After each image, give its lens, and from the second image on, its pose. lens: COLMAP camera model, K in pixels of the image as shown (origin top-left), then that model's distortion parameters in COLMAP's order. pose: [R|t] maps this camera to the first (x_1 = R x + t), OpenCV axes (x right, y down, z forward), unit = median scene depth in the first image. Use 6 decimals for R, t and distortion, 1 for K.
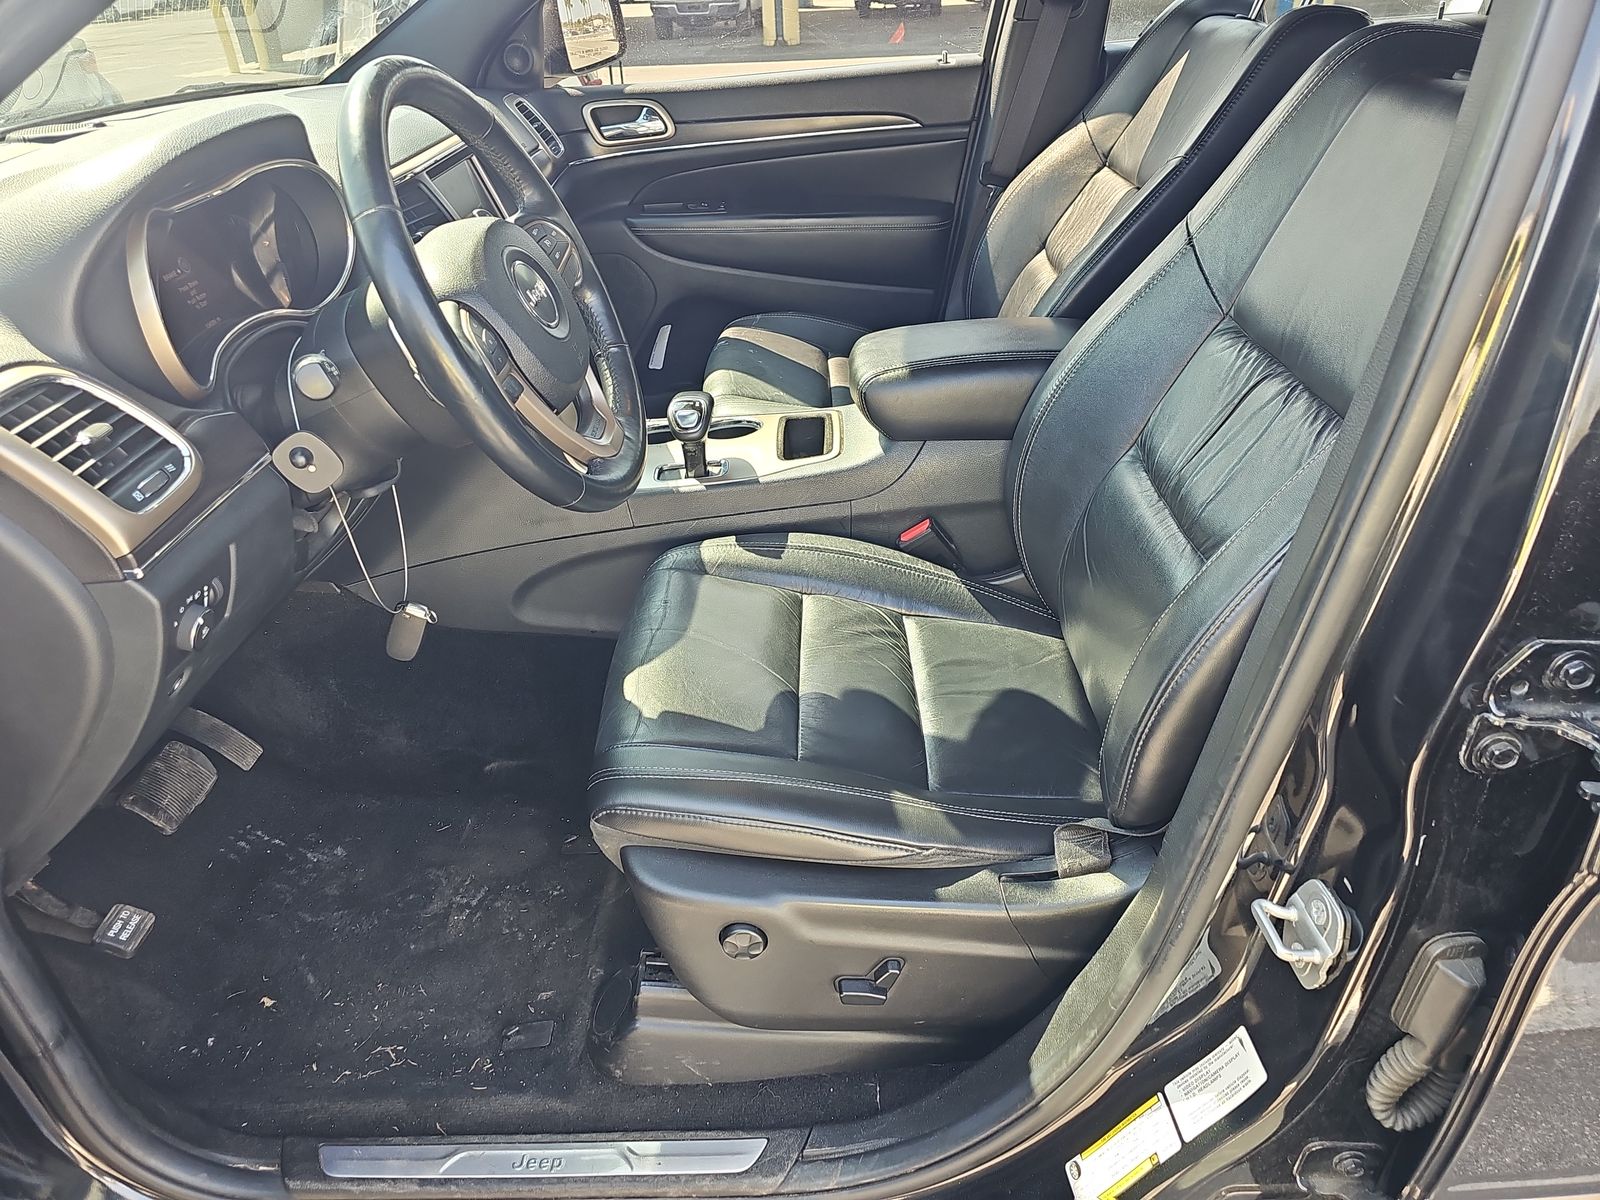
lens RADIAL K [[1067.3, 0, 800.0], [0, 1067.3, 600.0], [0, 0, 1]] dist [0.011721, 0.001098]
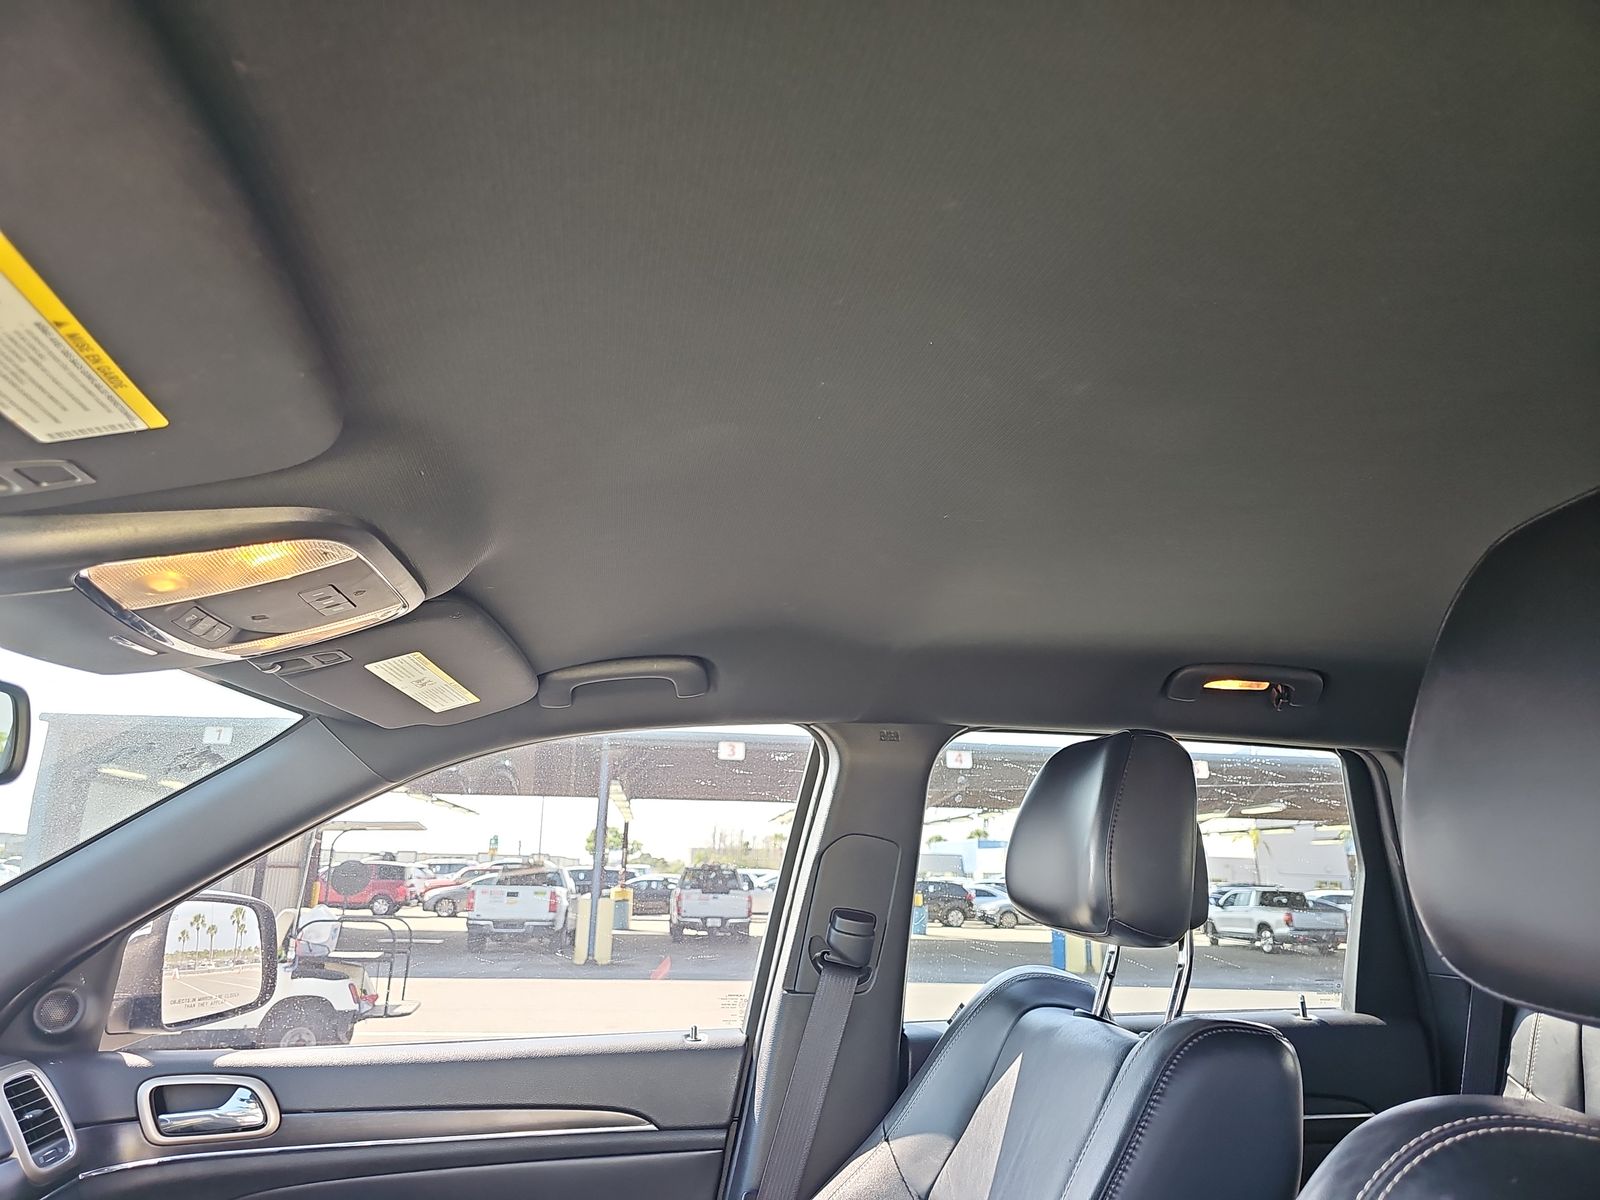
lens RADIAL K [[1072.7, 0, 800.0], [0, 1072.7, 600.0], [0, 0, 1]] dist [-0.004405, -0.008104]
pose [[0.986735, 0.093061, 0.133019, 0.080898], [0.031533, 0.693908, -0.719373, -0.180602], [-0.159248, 0.714025, 0.681769, 0.274253]]
